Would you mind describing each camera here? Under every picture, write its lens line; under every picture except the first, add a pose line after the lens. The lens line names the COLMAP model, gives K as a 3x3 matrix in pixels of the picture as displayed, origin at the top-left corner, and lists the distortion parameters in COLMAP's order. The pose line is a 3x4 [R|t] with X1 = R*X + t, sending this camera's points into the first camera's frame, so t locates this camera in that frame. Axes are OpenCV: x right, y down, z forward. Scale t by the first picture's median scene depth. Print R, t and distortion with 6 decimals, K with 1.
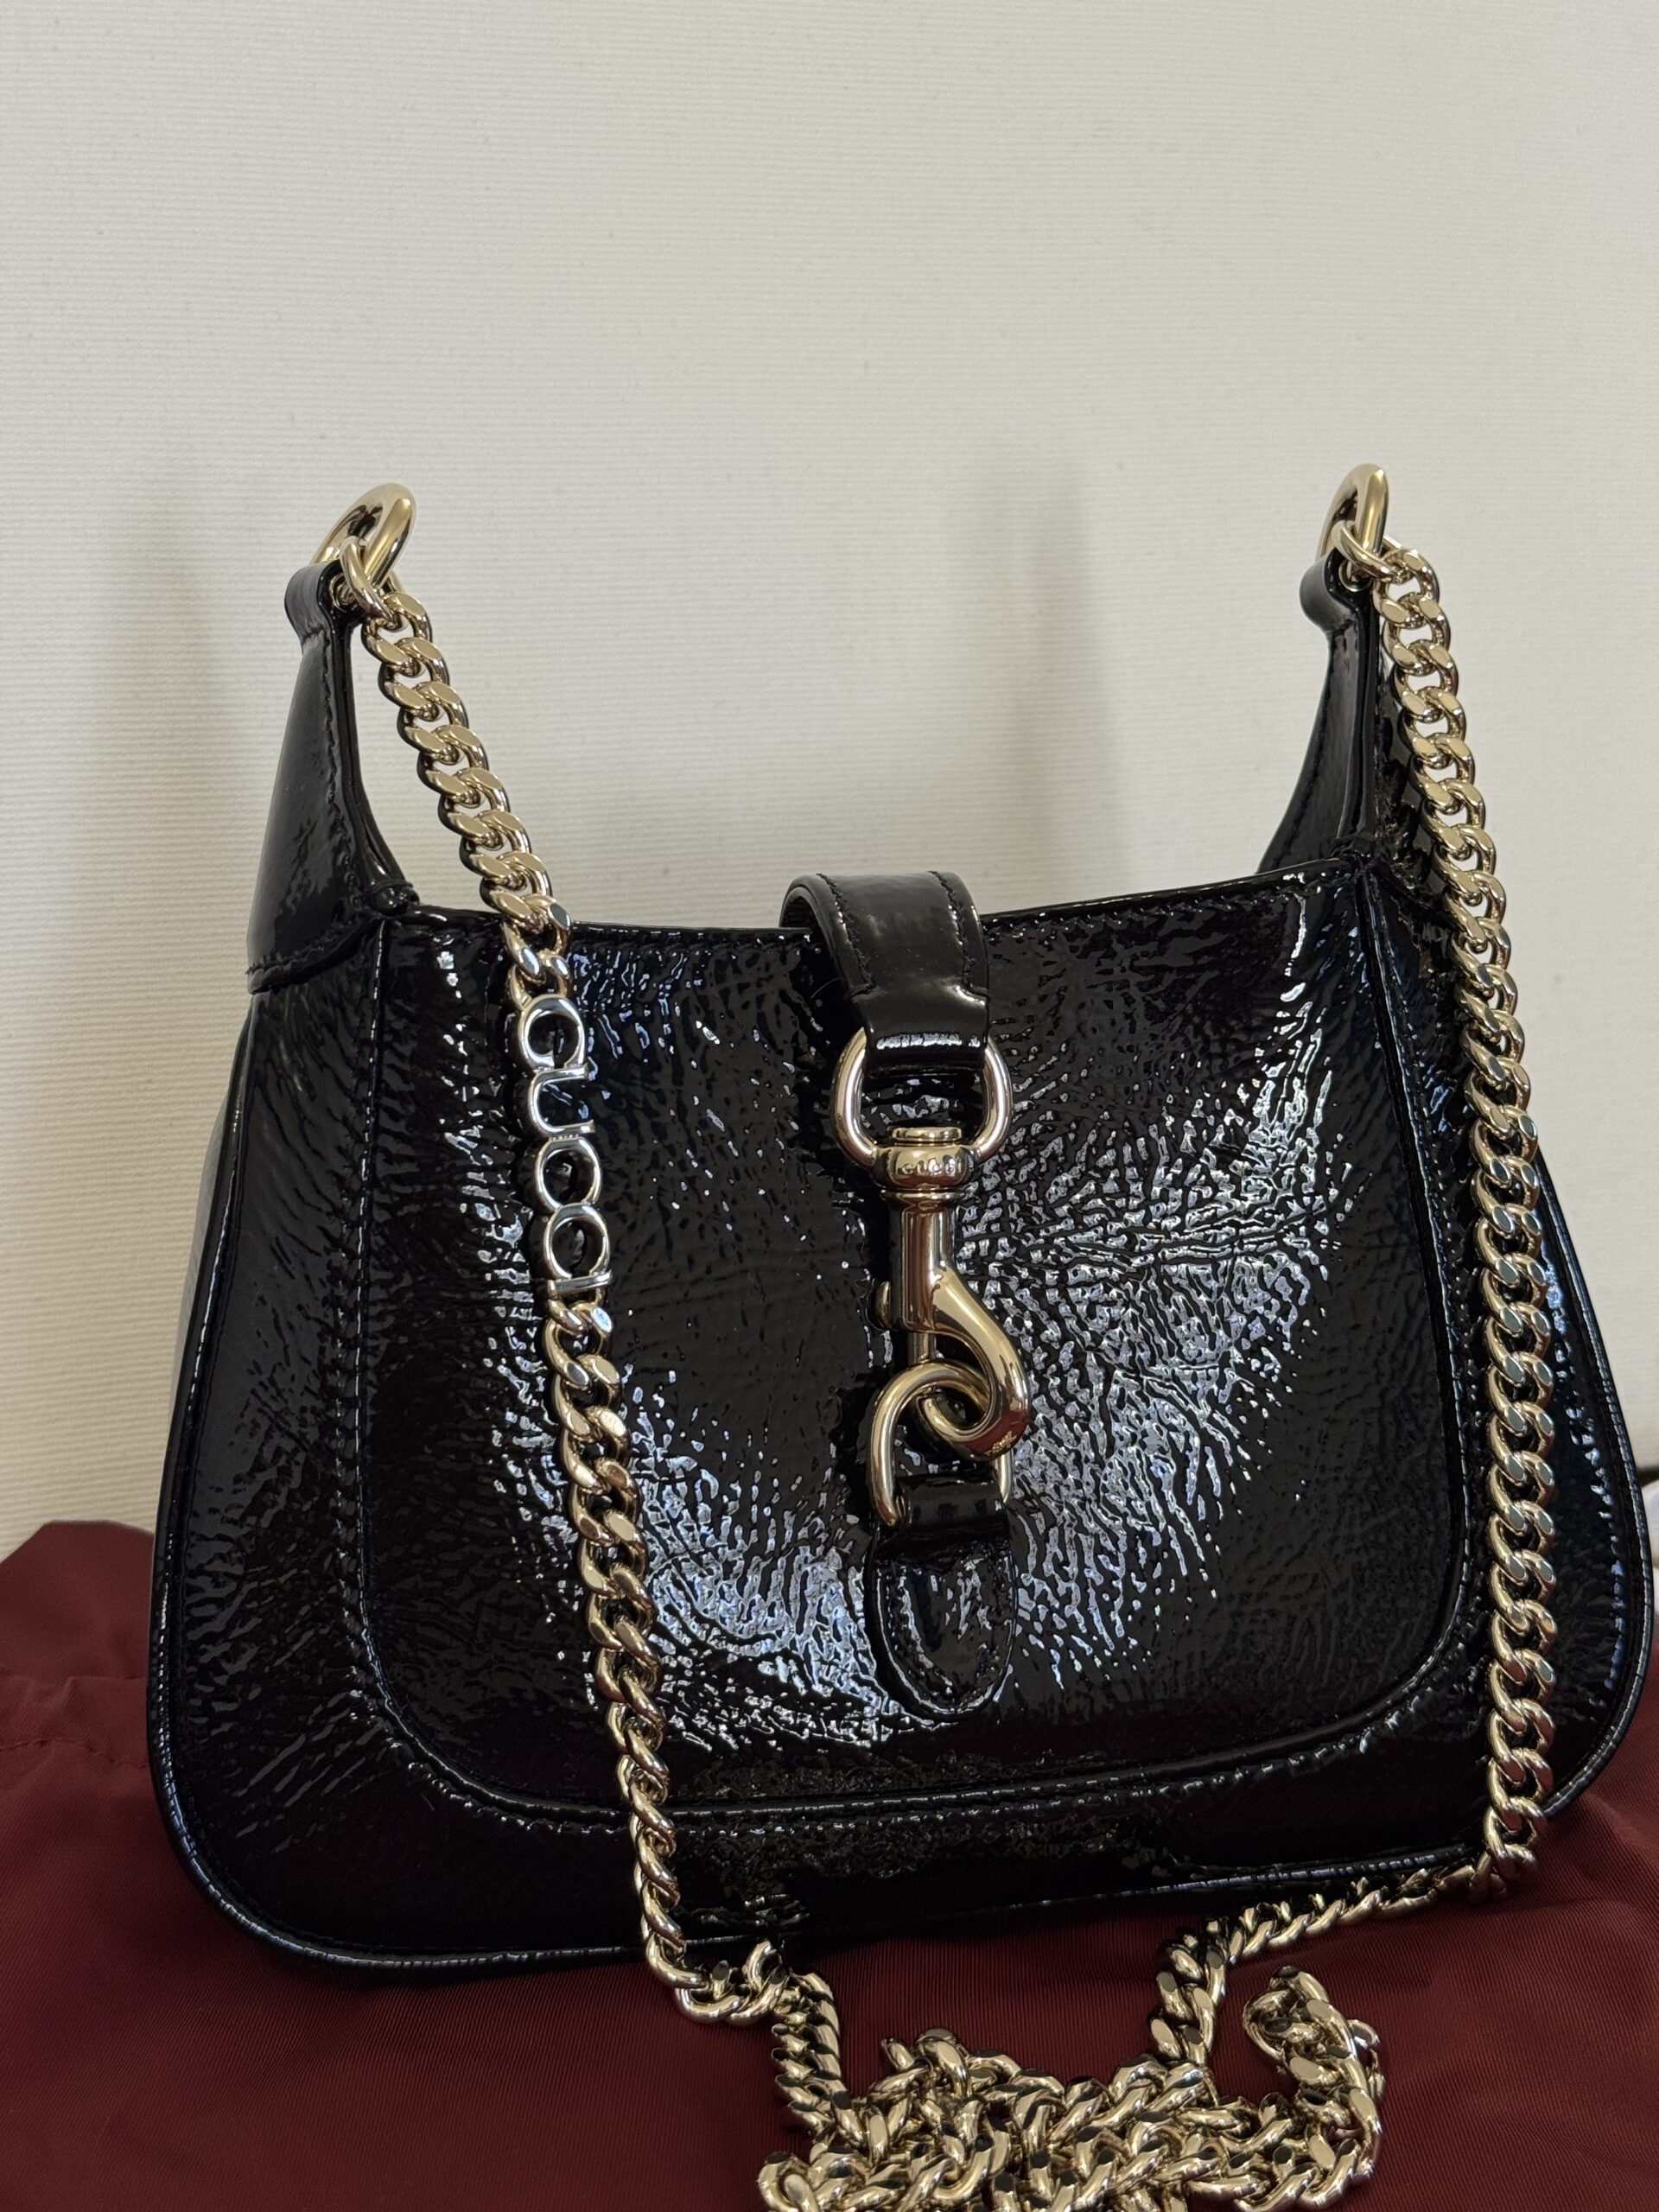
lens RADIAL K [[3187.4, 0, 888.1], [0, 3187.4, 1112.1], [0, 0, 1]] dist [0.075272, 0.000000]
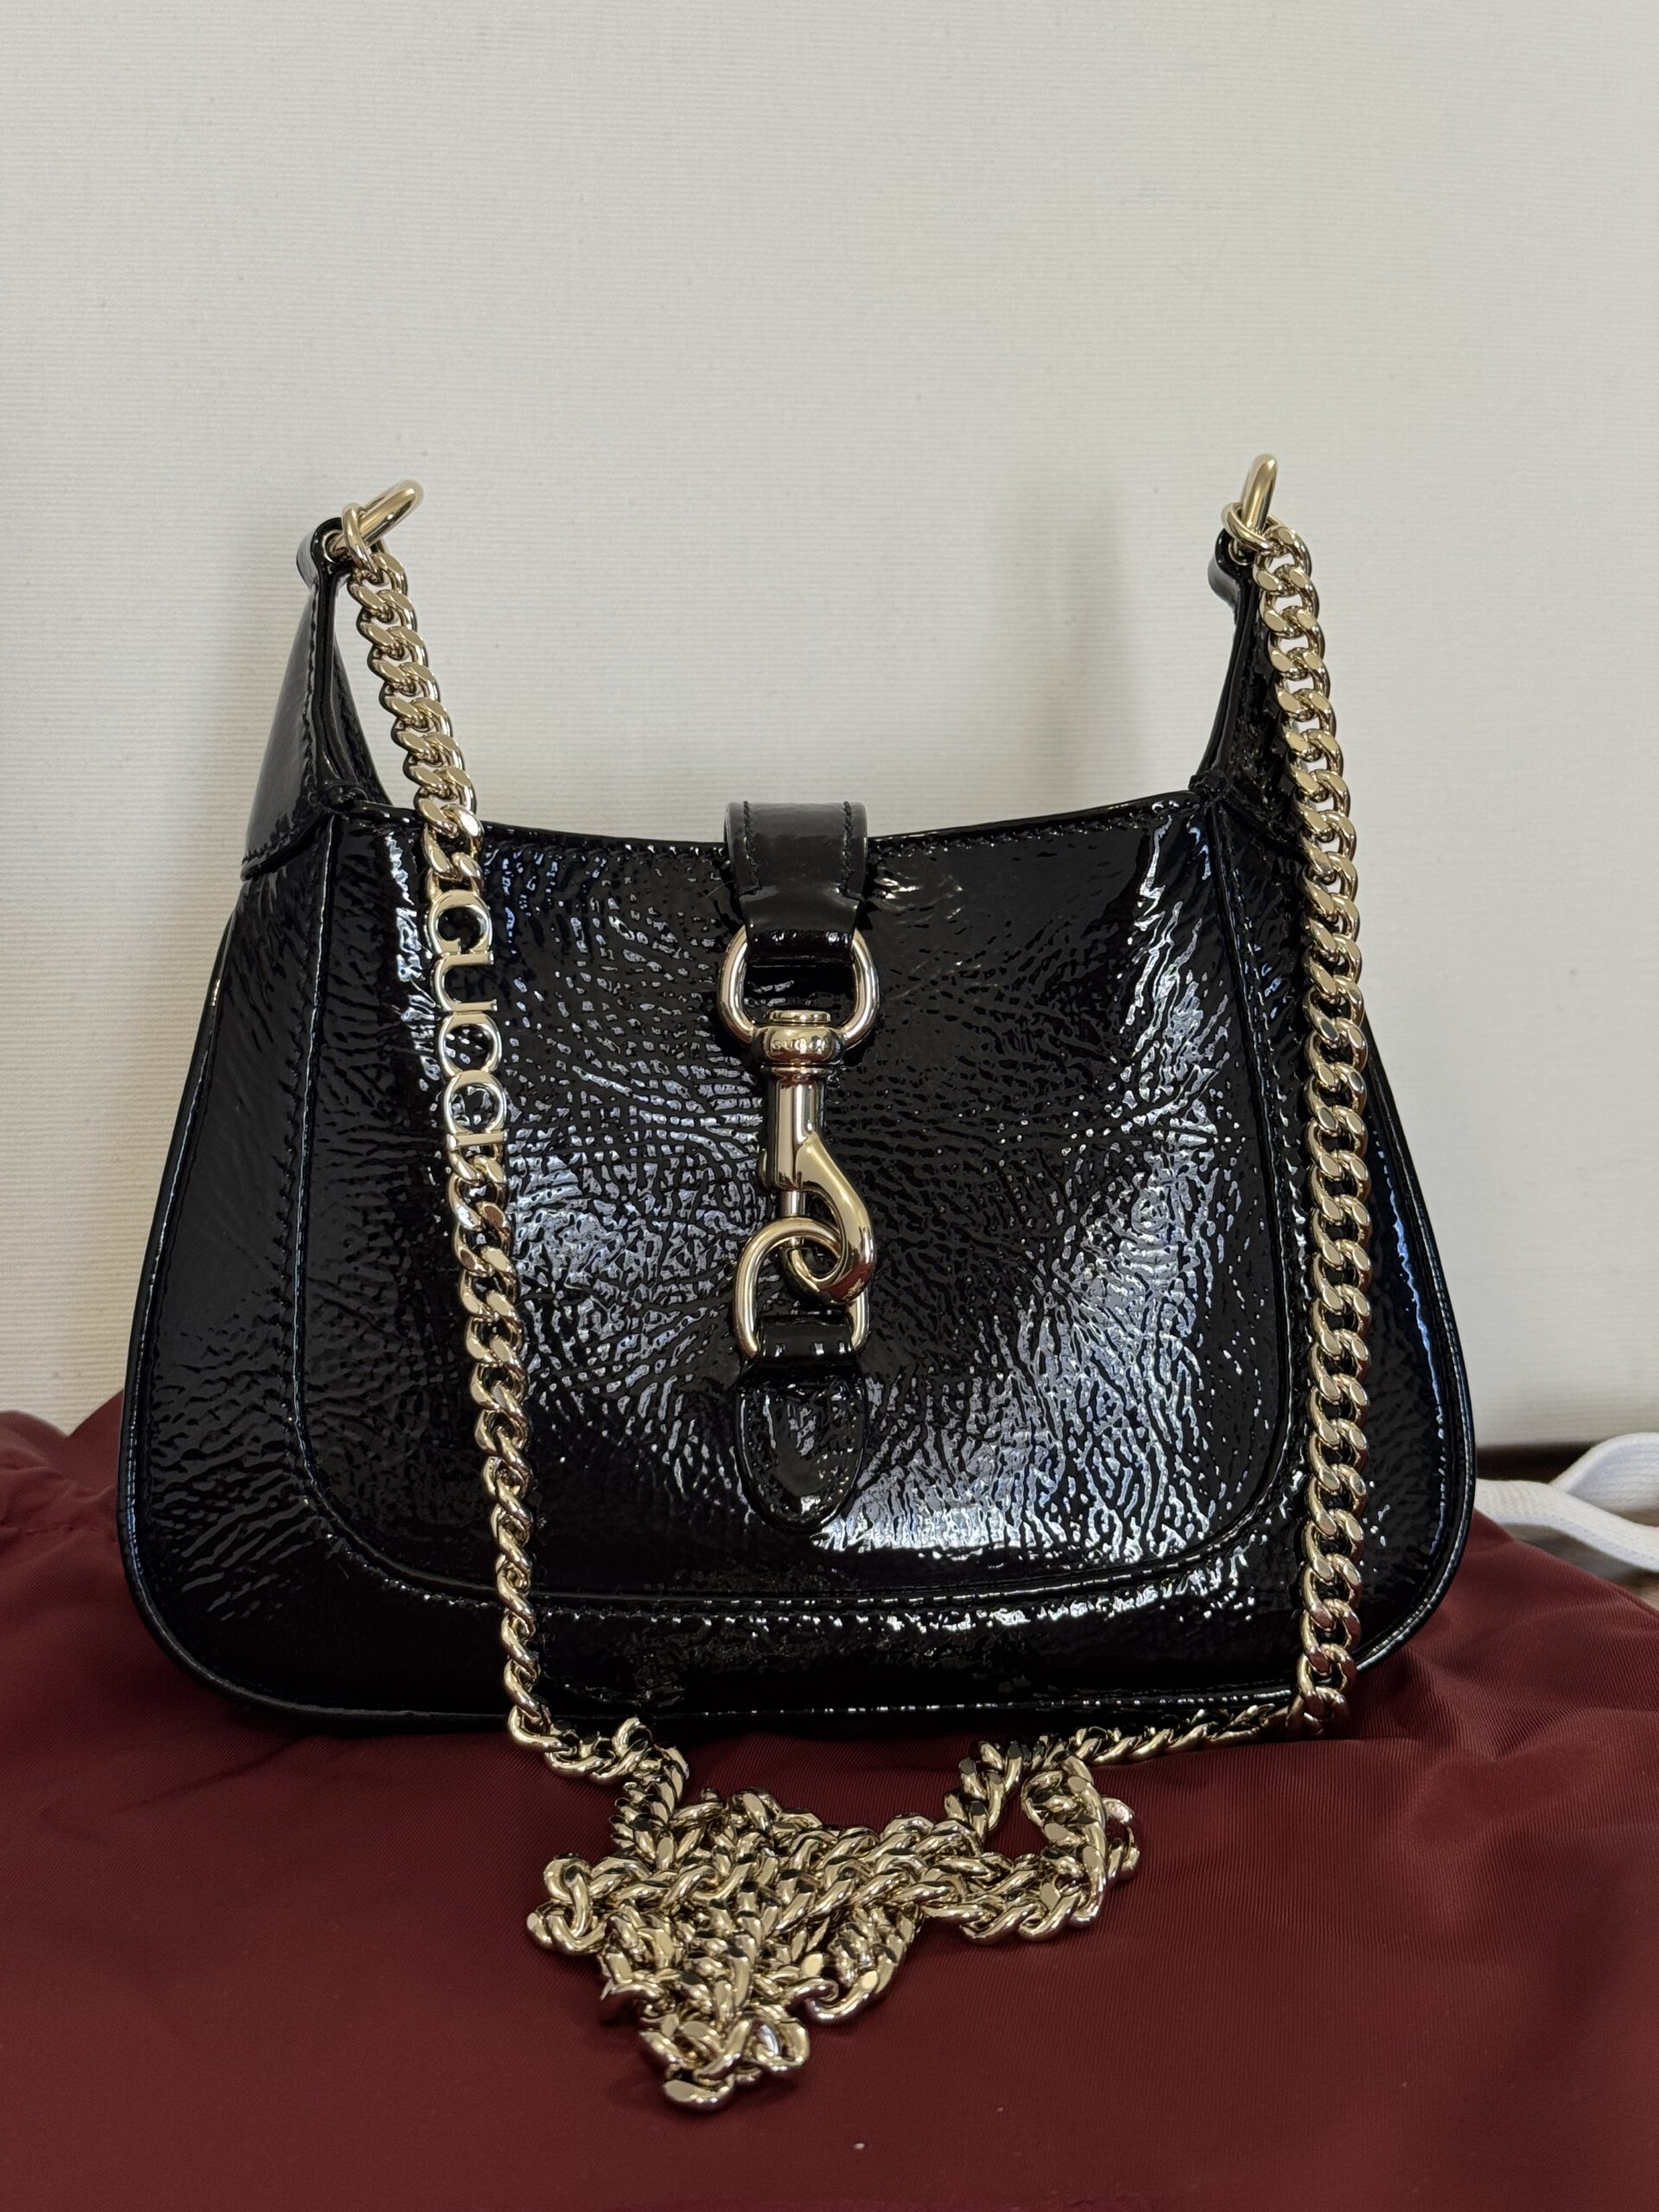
lens RADIAL K [[3187.4, 0, 845.2], [0, 3187.4, 1090.7], [0, 0, 1]] dist [0.075272, 0.000000]
pose [[0.986898, 0.032978, -0.157942, 0.209122], [-0.041415, 0.997869, -0.050423, 0.090217], [0.155943, 0.056304, 0.986160, -0.126569]]
